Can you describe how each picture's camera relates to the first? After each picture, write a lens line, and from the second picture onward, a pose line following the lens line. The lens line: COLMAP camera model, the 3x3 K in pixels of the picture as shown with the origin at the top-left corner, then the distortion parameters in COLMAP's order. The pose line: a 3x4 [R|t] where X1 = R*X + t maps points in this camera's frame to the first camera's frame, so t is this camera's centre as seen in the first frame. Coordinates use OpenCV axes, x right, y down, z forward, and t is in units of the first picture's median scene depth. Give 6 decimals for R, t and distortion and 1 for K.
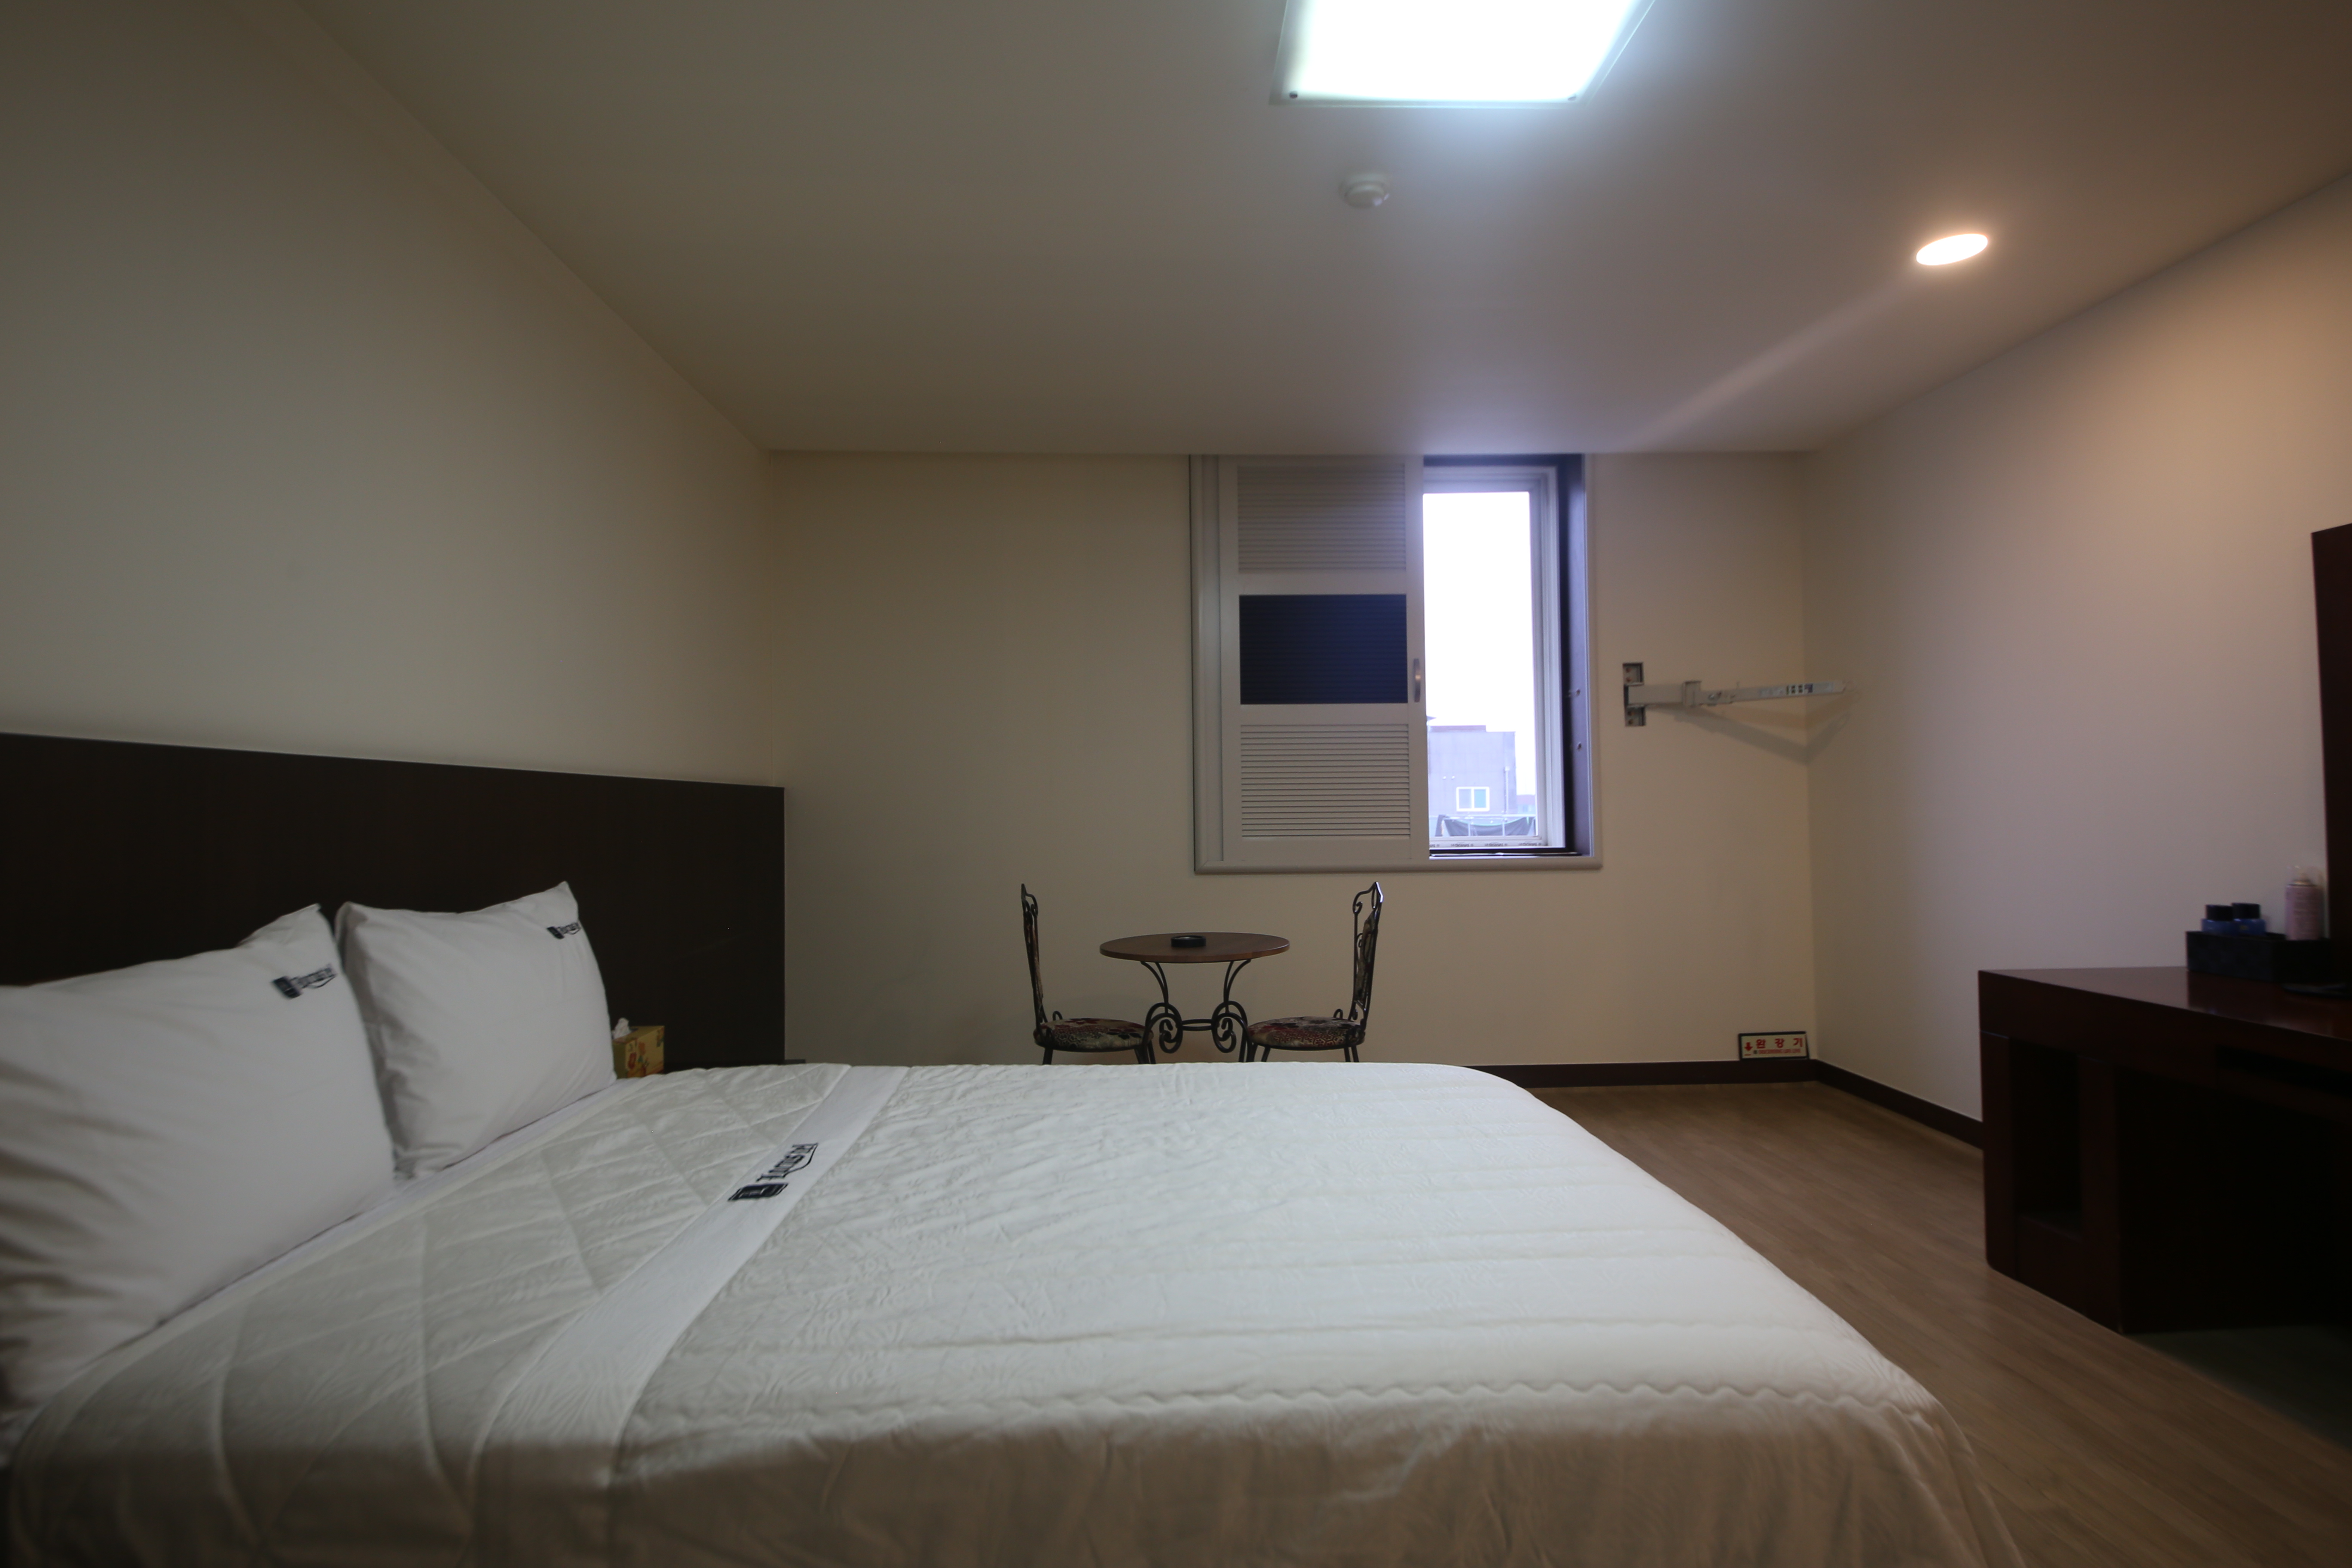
lens RADIAL K [[1157.7, 0, 1169.8], [0, 1157.7, 822.0], [0, 0, 1]] dist [0.002064, -0.000088]
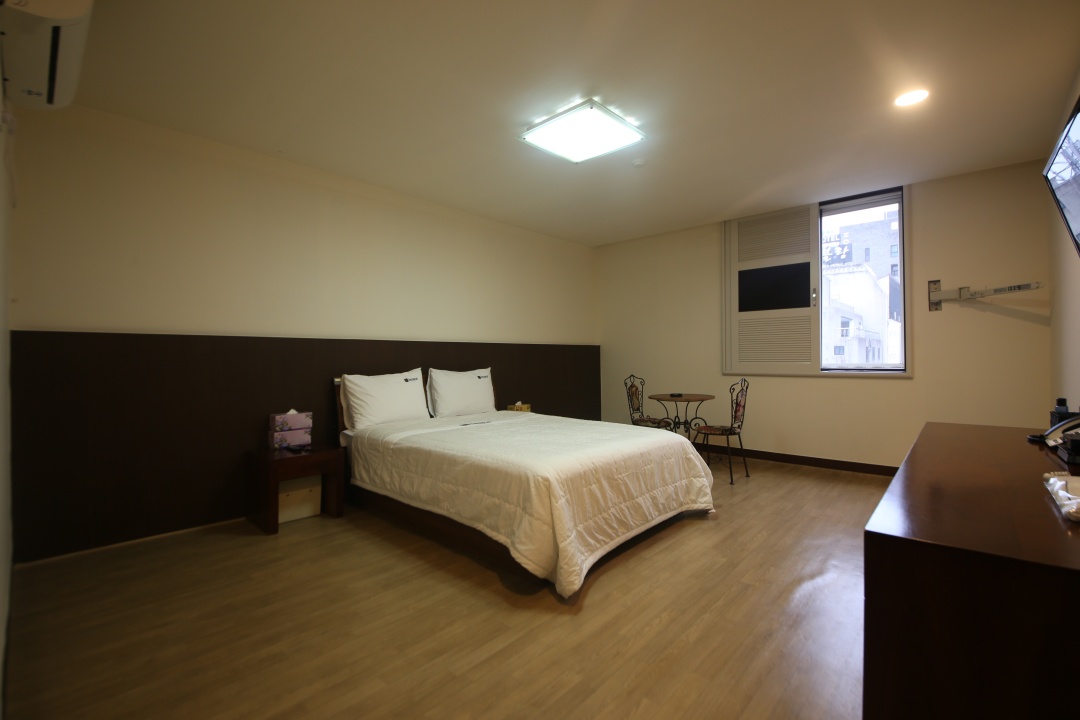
lens RADIAL K [[452.7, 0, 537.6], [0, 452.7, 377.9], [0, 0, 1]] dist [-0.000208, -0.000037]
pose [[0.725461, 0.037405, -0.687246, 0.454337], [-0.007877, 0.998908, 0.046052, 0.005327], [0.688218, -0.027996, 0.724963, -0.080136]]
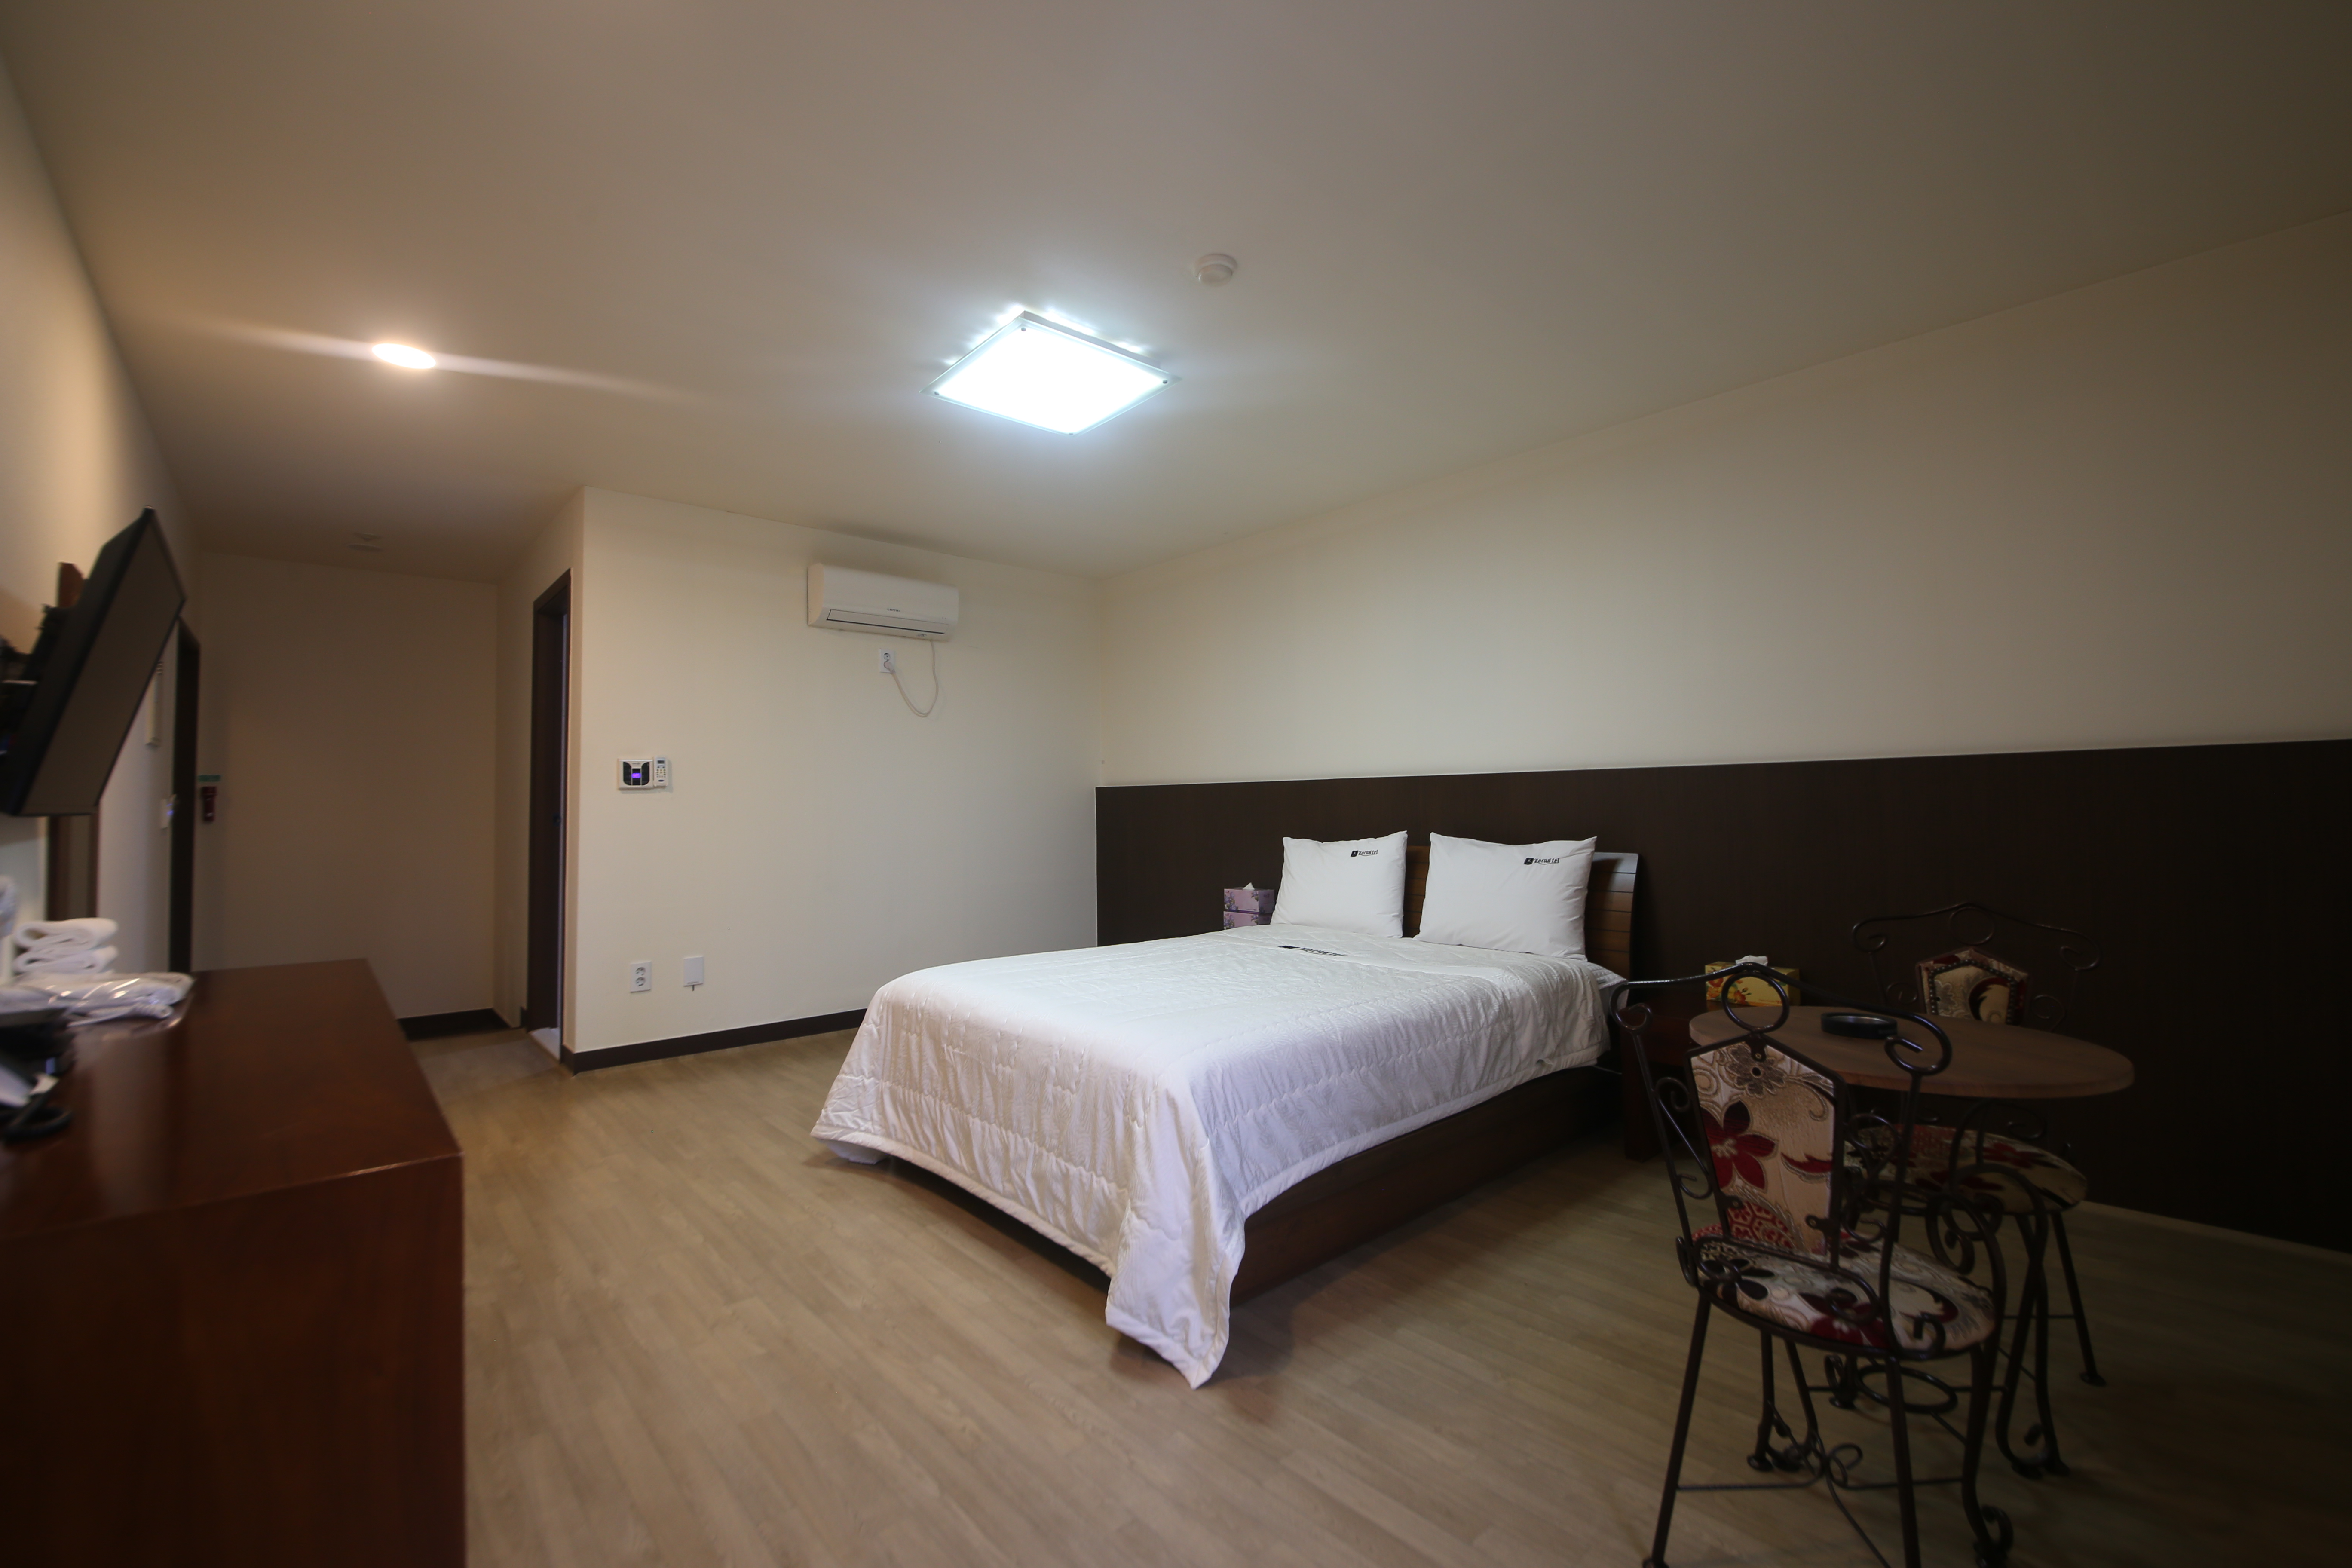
lens RADIAL K [[986.4, 0, 1176.0], [0, 986.4, 784.0], [0, 0, 1]] dist [-0.000704, -0.000122]
pose [[-0.738877, -0.012239, -0.673730, 0.463216], [-0.003937, 0.999896, -0.013847, -0.002122], [0.673829, -0.007579, -0.738848, 0.884384]]
